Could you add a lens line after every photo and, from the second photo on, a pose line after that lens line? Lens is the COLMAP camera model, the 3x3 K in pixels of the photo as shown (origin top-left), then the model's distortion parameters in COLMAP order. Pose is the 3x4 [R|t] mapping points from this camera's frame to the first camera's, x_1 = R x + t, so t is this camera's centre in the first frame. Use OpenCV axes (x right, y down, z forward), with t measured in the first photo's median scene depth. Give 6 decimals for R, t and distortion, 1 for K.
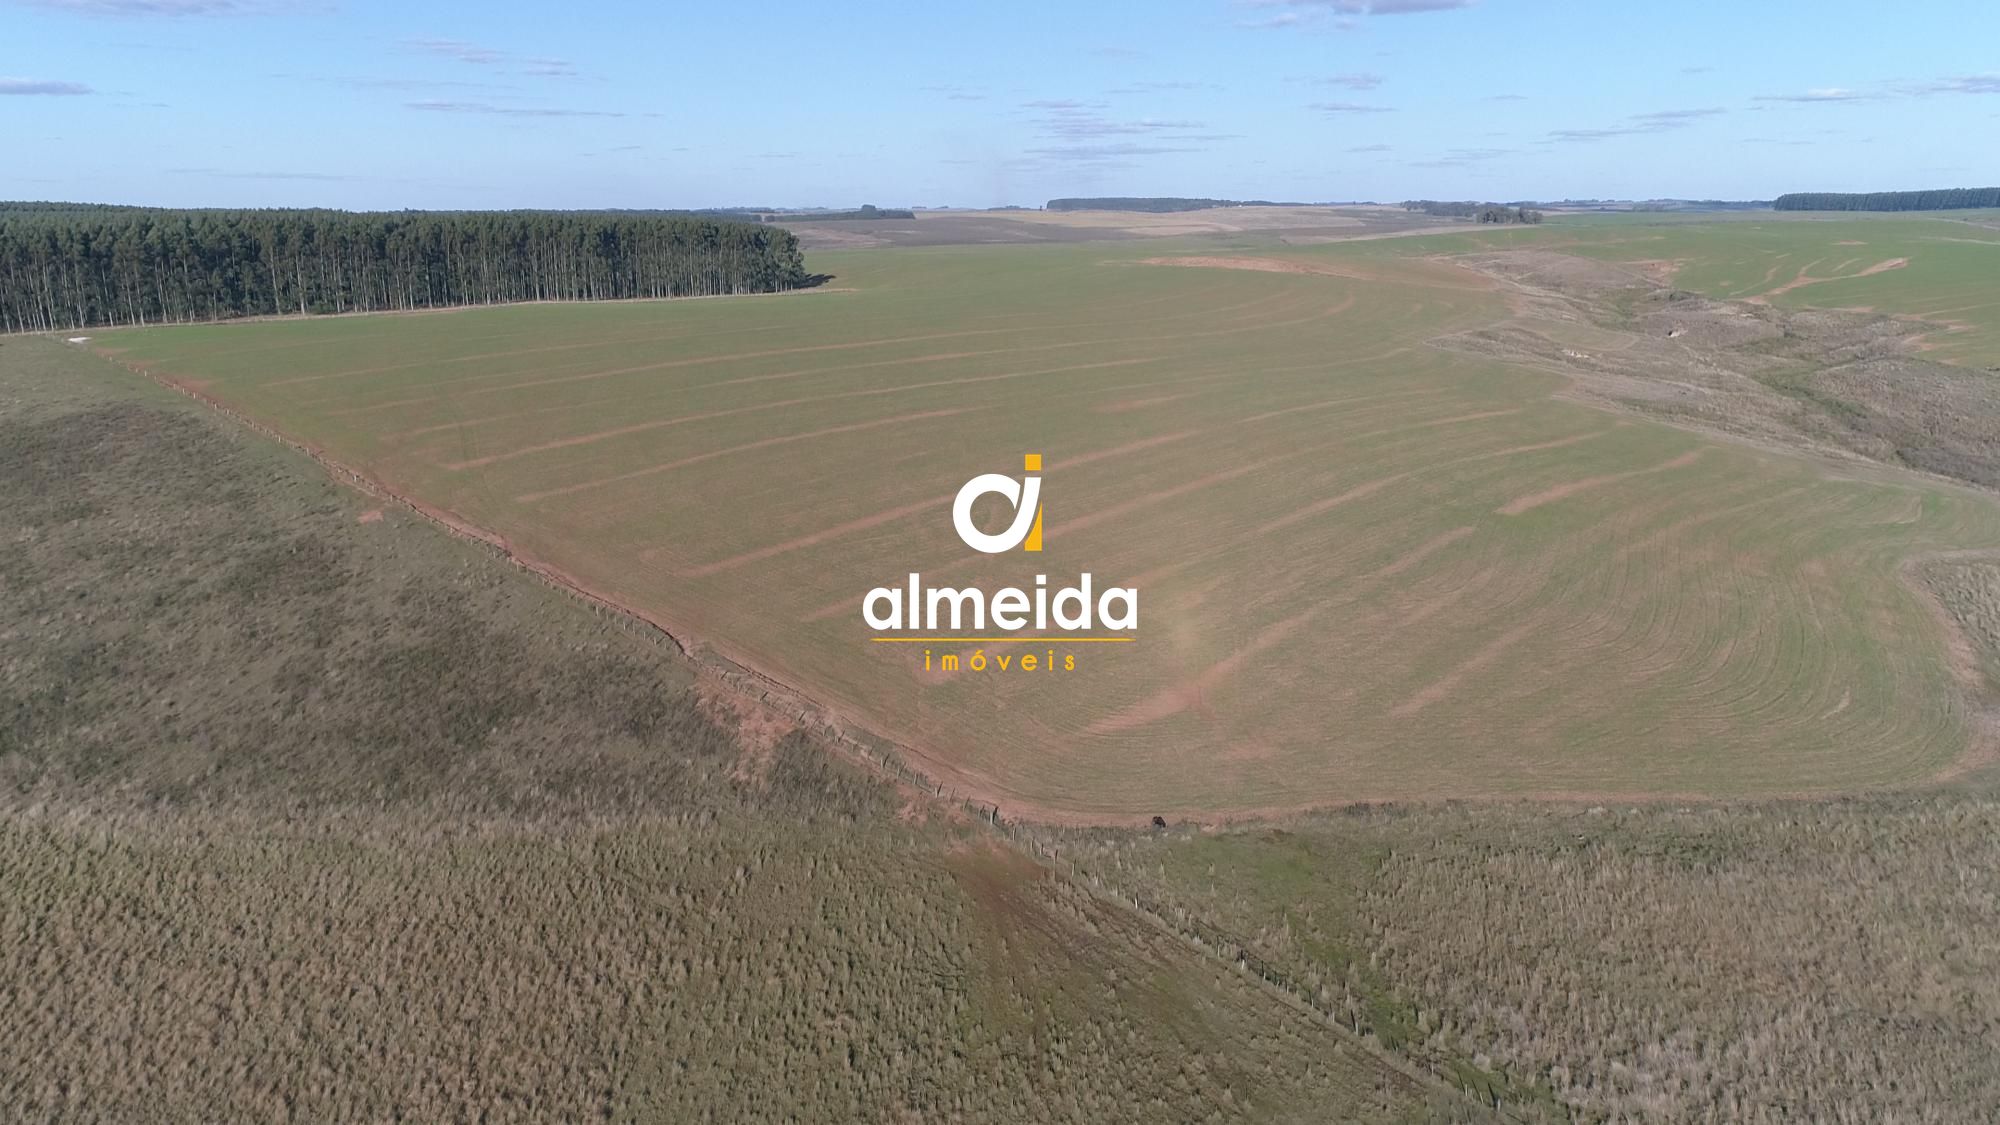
lens RADIAL K [[1396.9, 0, 996.8], [0, 1396.9, 570.7], [0, 0, 1]] dist [0.001761, -0.004048]
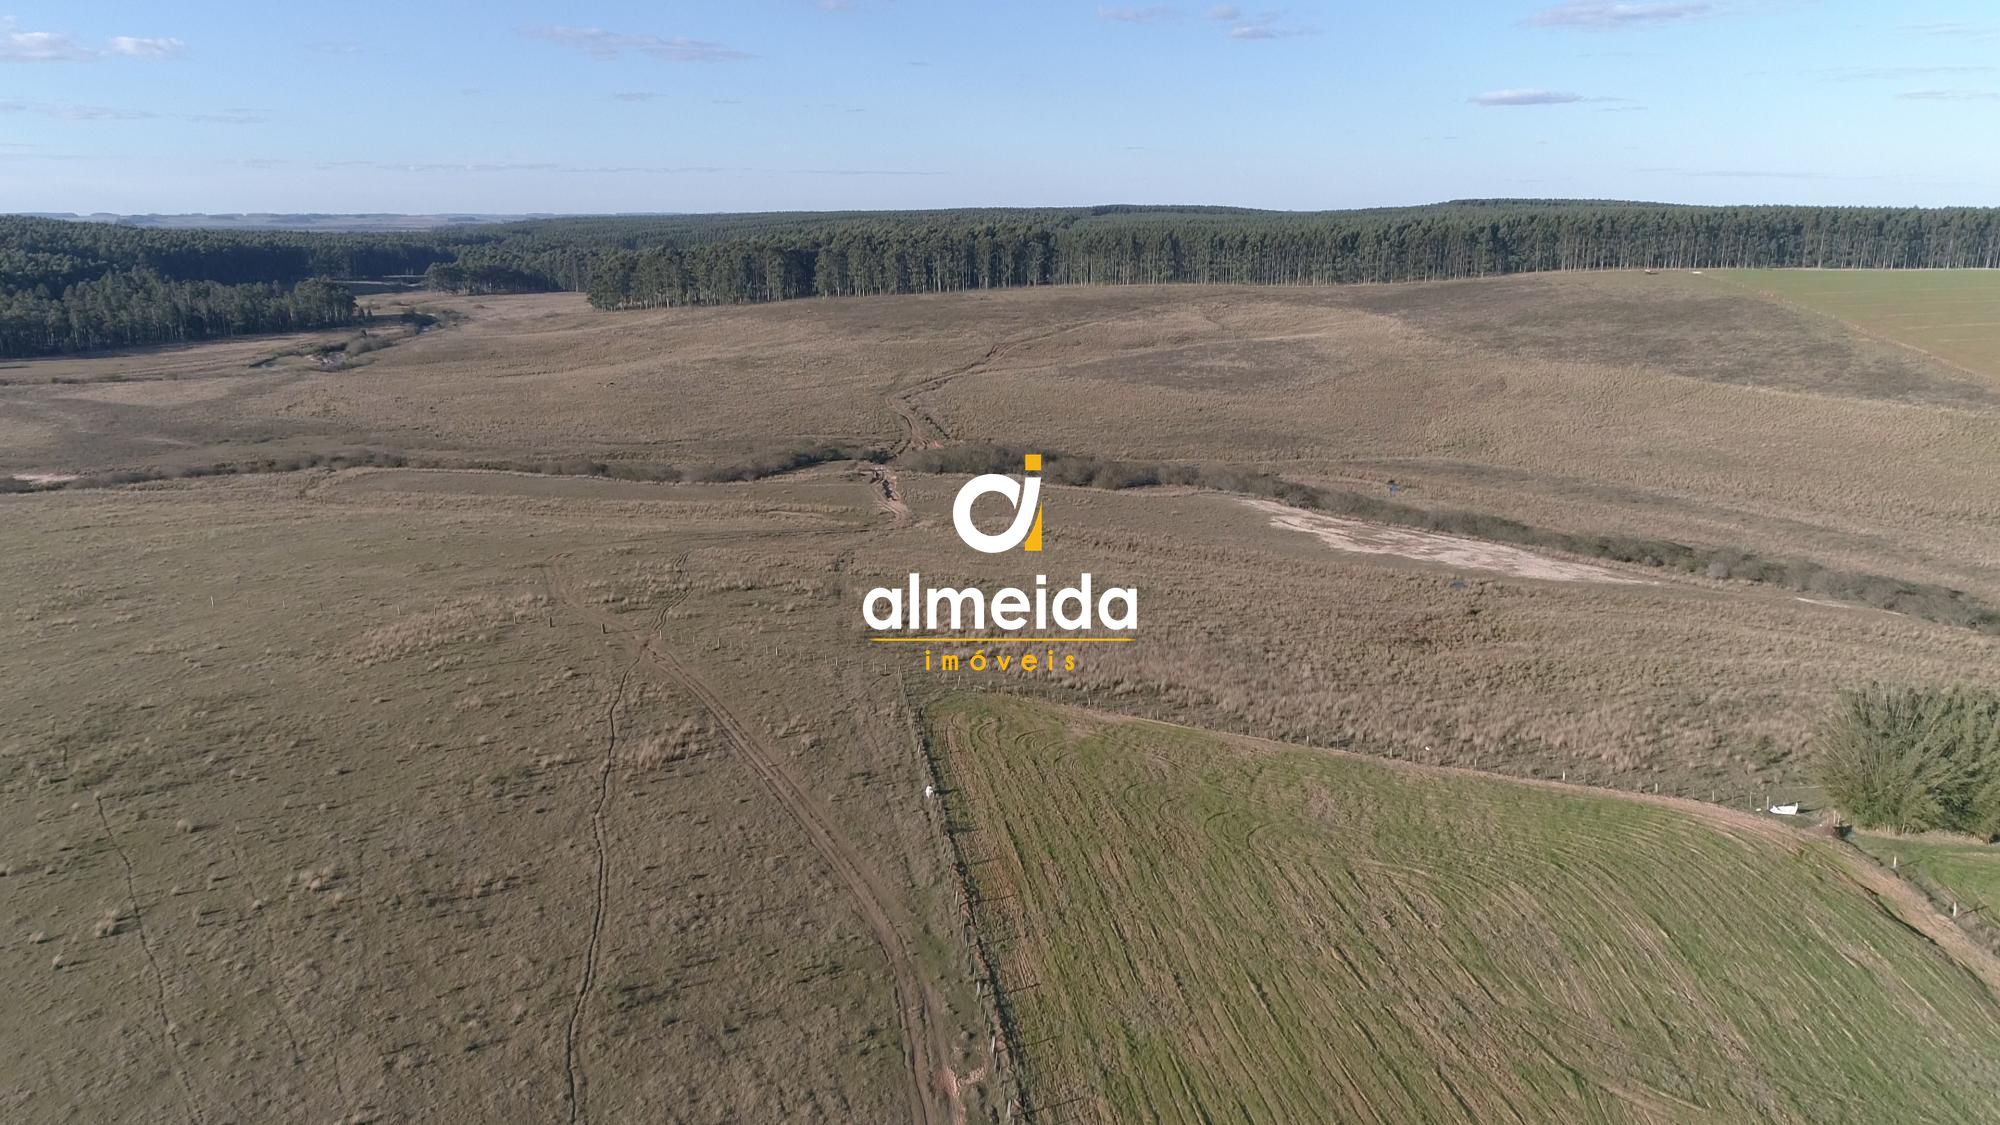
lens RADIAL K [[1396.9, 0, 996.8], [0, 1396.9, 570.7], [0, 0, 1]] dist [0.001761, -0.004048]
pose [[0.595100, 0.207740, -0.776338, 0.212327], [-0.206640, 0.973087, 0.101989, 0.149464], [0.776631, 0.099729, 0.622011, -0.564355]]
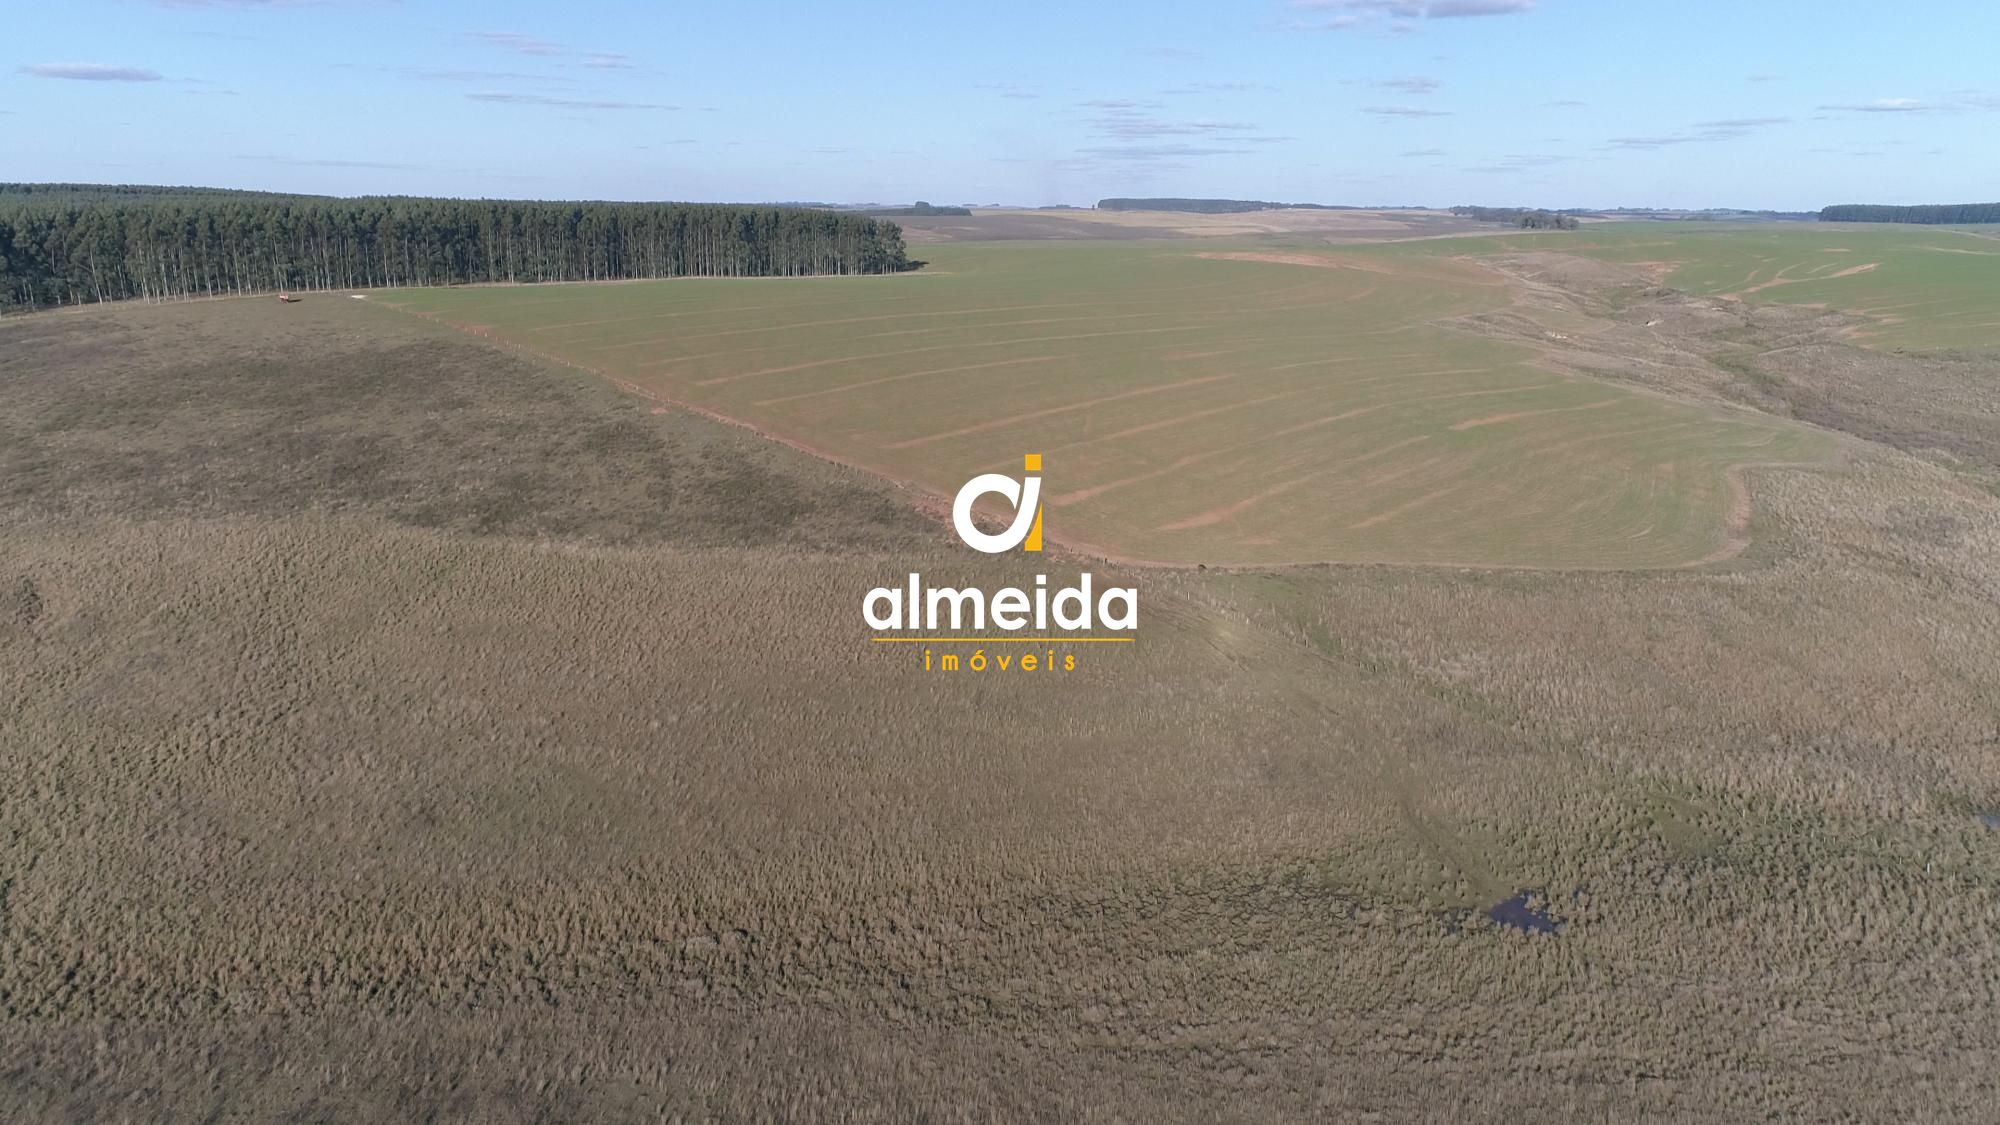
lens RADIAL K [[1396.9, 0, 996.8], [0, 1396.9, 570.7], [0, 0, 1]] dist [0.001761, -0.004048]
pose [[0.999290, 0.023751, -0.029240, -0.020419], [-0.023720, 0.999718, 0.001426, 0.045542], [0.029265, -0.000731, 0.999571, -0.170900]]
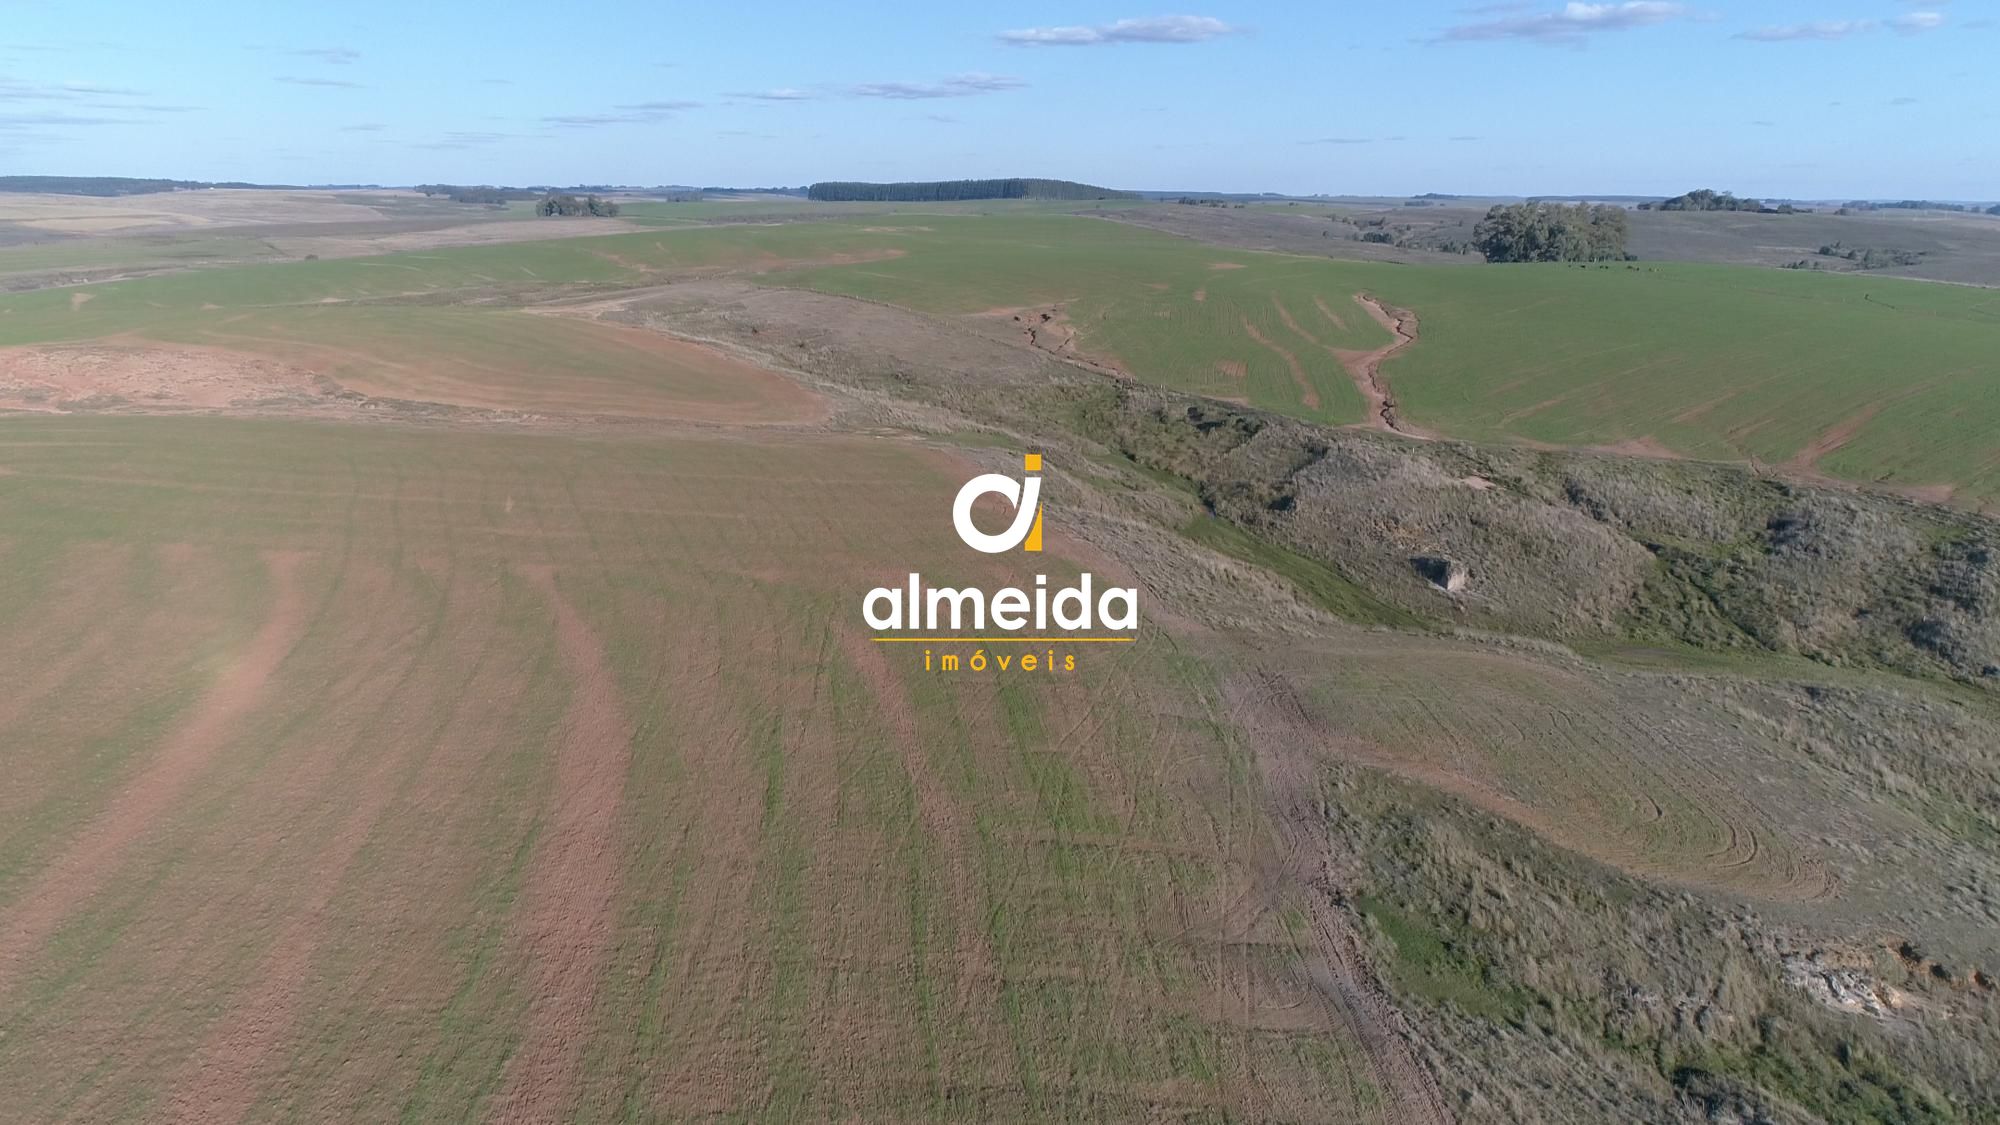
lens RADIAL K [[1396.9, 0, 996.8], [0, 1396.9, 570.7], [0, 0, 1]] dist [0.001761, -0.004048]
pose [[0.790184, -0.152402, 0.593619, 0.165521], [0.146144, 0.987503, 0.058989, -0.198603], [-0.595191, 0.040142, 0.802581, 0.734535]]
